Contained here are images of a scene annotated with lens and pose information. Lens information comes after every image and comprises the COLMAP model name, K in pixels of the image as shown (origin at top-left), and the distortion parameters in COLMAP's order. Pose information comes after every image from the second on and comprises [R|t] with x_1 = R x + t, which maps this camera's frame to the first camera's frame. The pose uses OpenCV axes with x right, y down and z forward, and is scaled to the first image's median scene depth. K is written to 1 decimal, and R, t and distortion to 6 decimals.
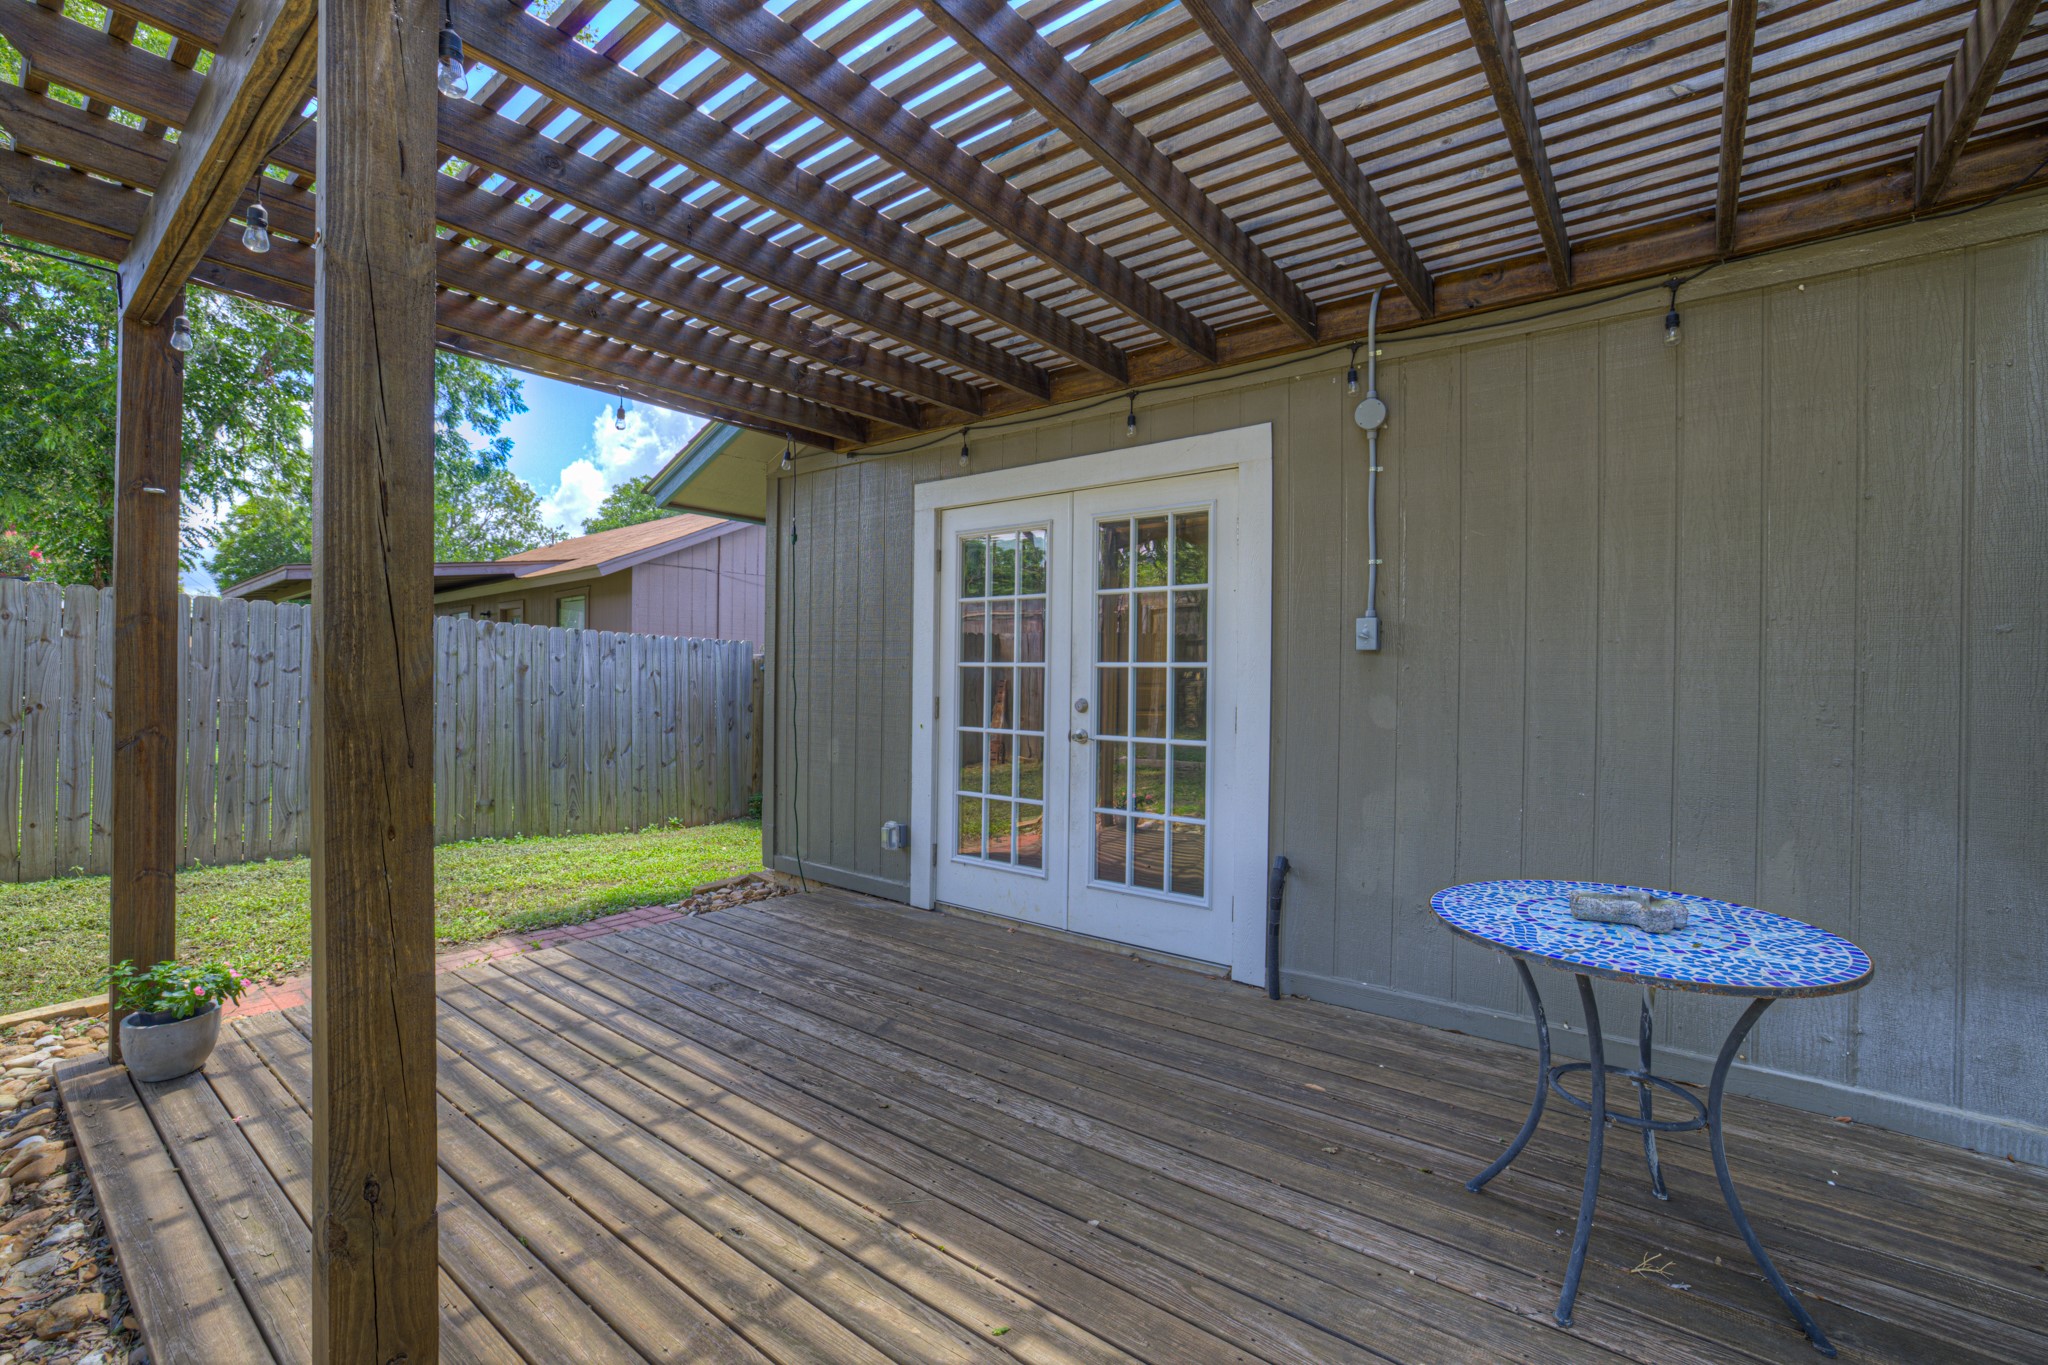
lens RADIAL K [[874.5, 0, 1009.7], [0, 874.5, 678.9], [0, 0, 1]] dist [-0.047716, 0.018343]
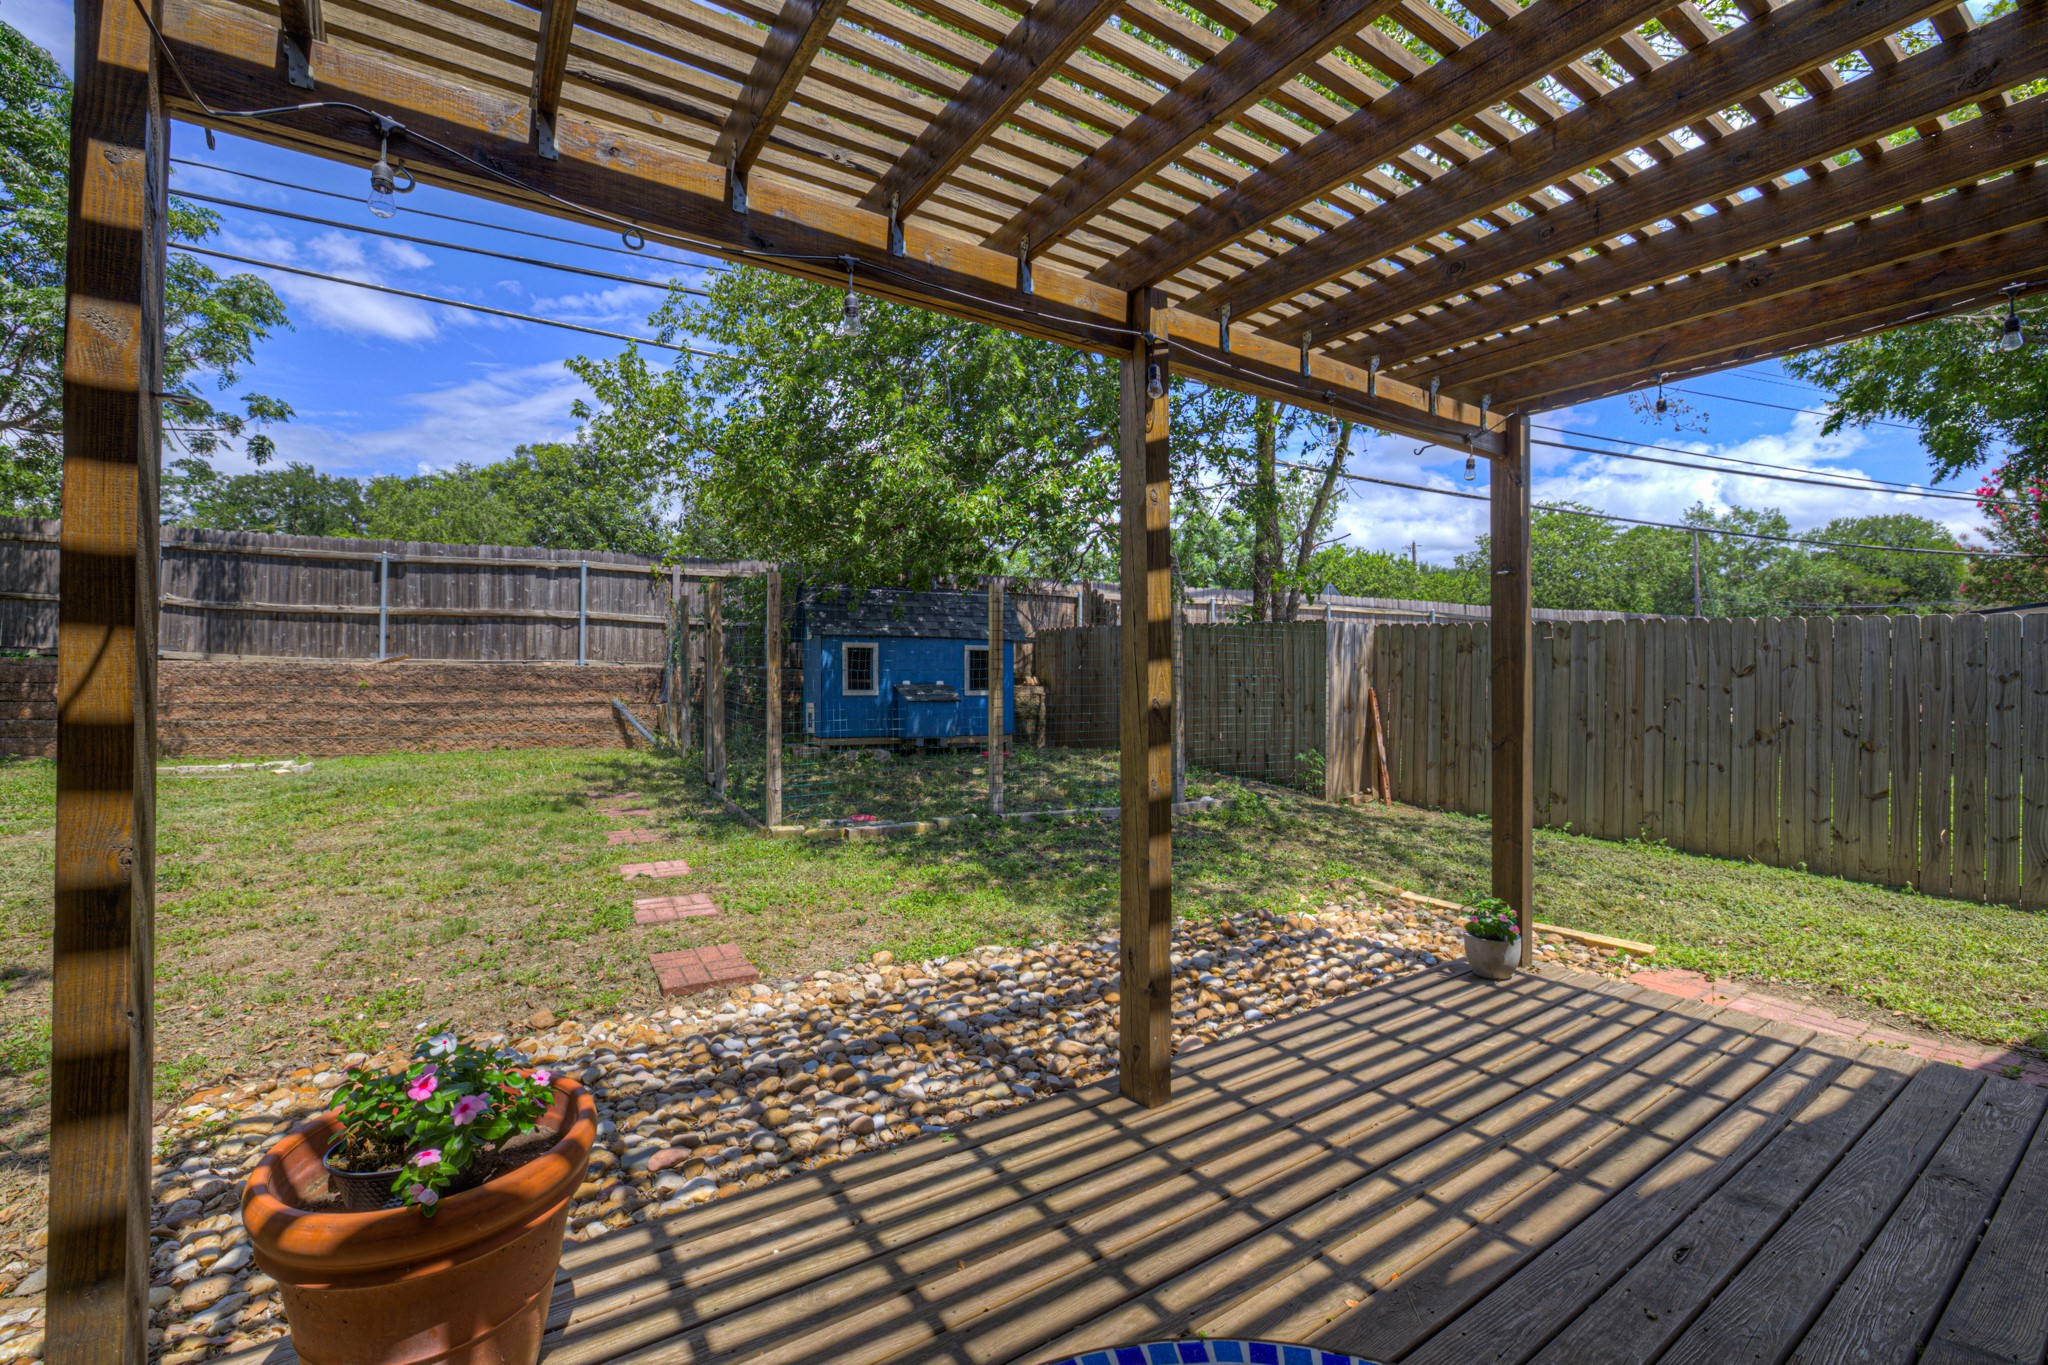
lens RADIAL K [[874.5, 0, 1009.7], [0, 874.5, 678.9], [0, 0, 1]] dist [-0.047716, 0.018343]
pose [[-0.317438, -0.007955, -0.948246, 0.858704], [-0.004593, 0.999966, -0.006852, -0.036610], [0.948268, 0.002180, -0.317463, 0.876053]]
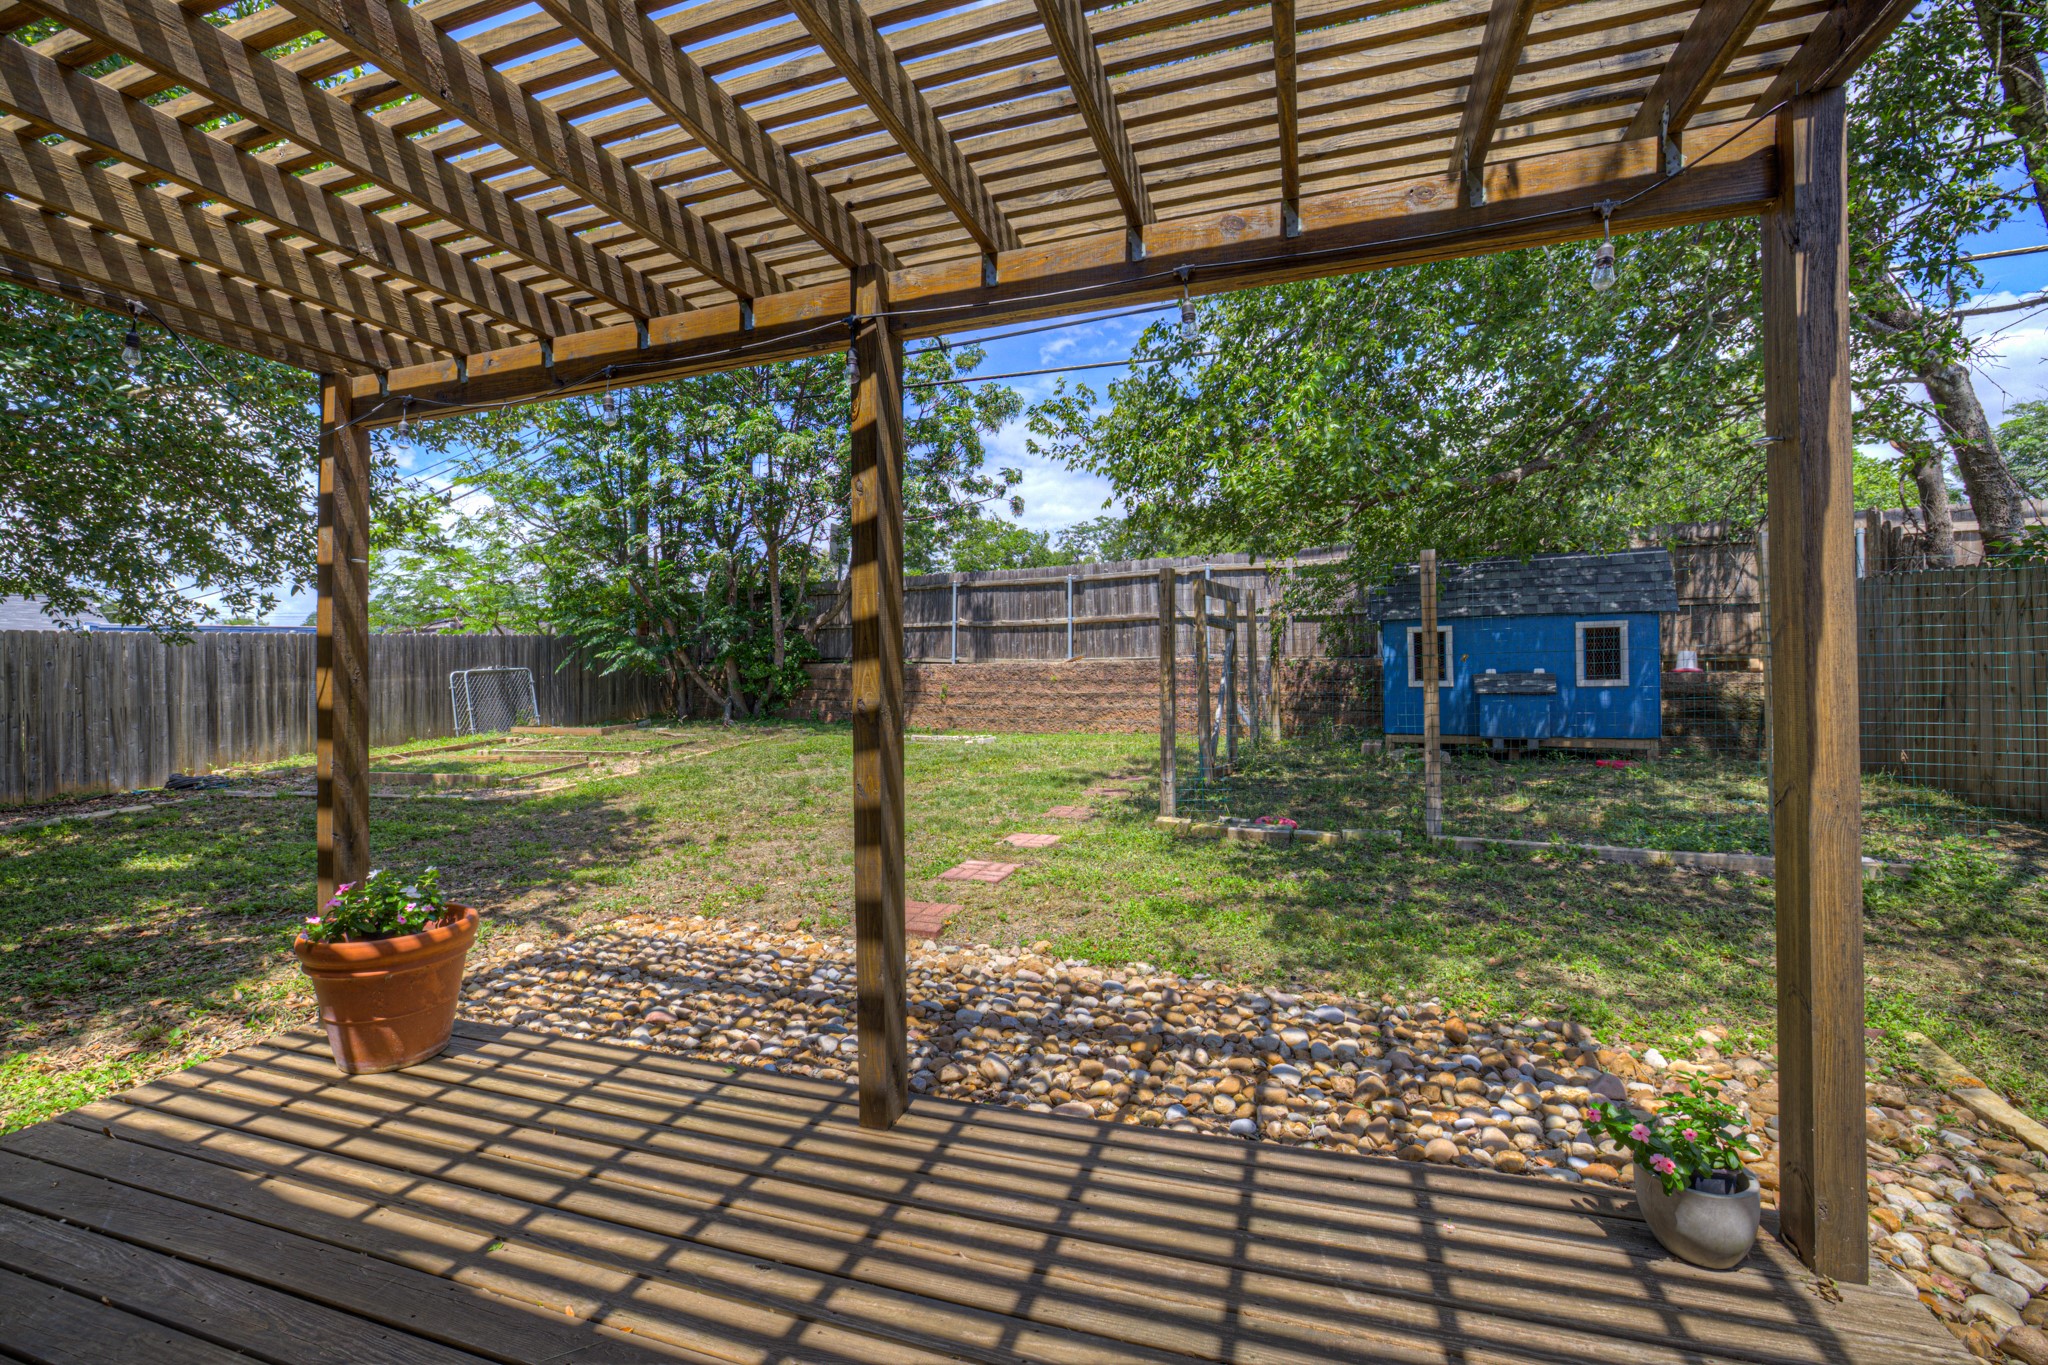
lens RADIAL K [[874.5, 0, 1009.7], [0, 874.5, 678.9], [0, 0, 1]] dist [-0.047716, 0.018343]
pose [[-0.942223, 0.009357, -0.334855, -0.233232], [0.008818, 0.999956, 0.003131, -0.045206], [0.334870, -0.000003, -0.942264, 1.900025]]
